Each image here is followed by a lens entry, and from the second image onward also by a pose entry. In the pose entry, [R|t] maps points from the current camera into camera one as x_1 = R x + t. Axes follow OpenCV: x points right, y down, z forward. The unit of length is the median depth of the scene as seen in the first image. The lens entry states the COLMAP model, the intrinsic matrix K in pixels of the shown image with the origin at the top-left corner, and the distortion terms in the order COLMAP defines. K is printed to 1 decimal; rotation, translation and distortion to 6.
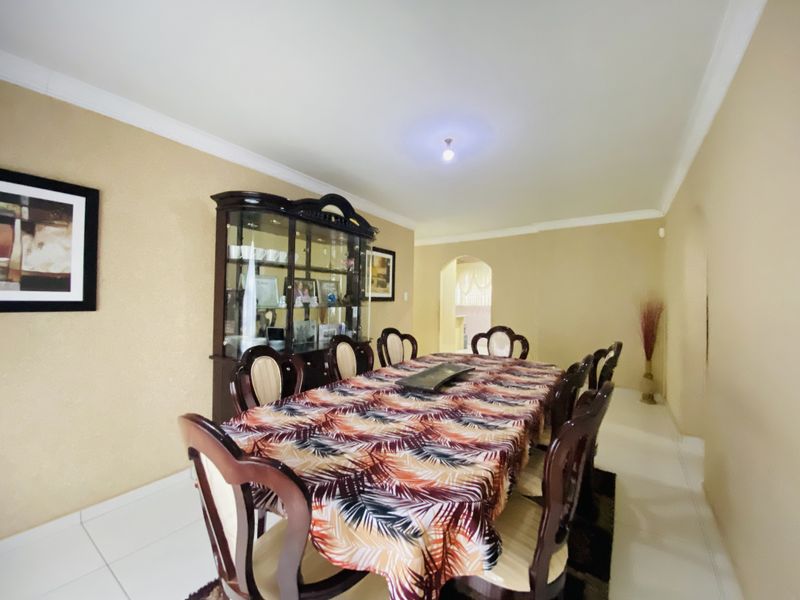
lens RADIAL K [[320.2, 0, 403.1], [0, 320.2, 299.1], [0, 0, 1]] dist [0.001218, -0.000118]
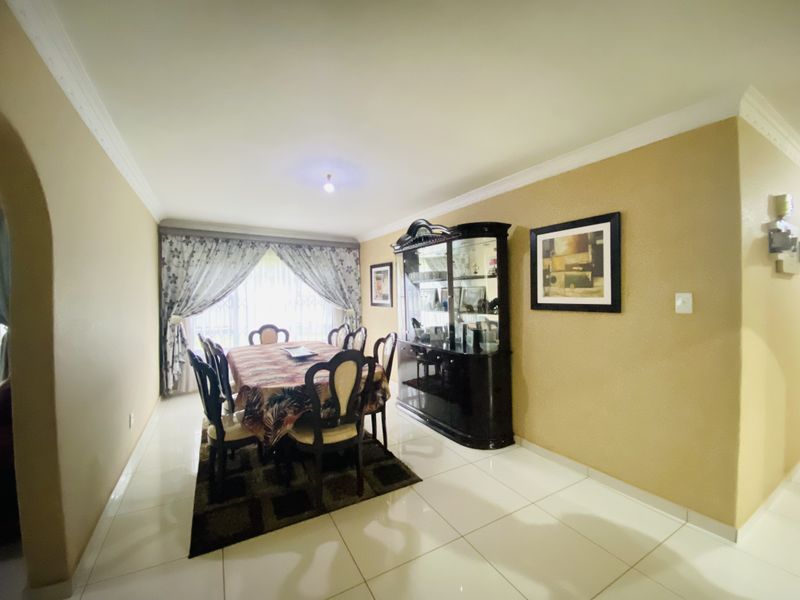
lens RADIAL K [[320.2, 0, 401.6], [0, 320.2, 298.9], [0, 0, 1]] dist [0.001218, -0.000118]
pose [[-0.422756, -0.002802, -0.906239, 0.570378], [-0.000450, 0.999996, -0.002882, -0.013437], [0.906243, -0.000811, -0.422755, 0.927249]]
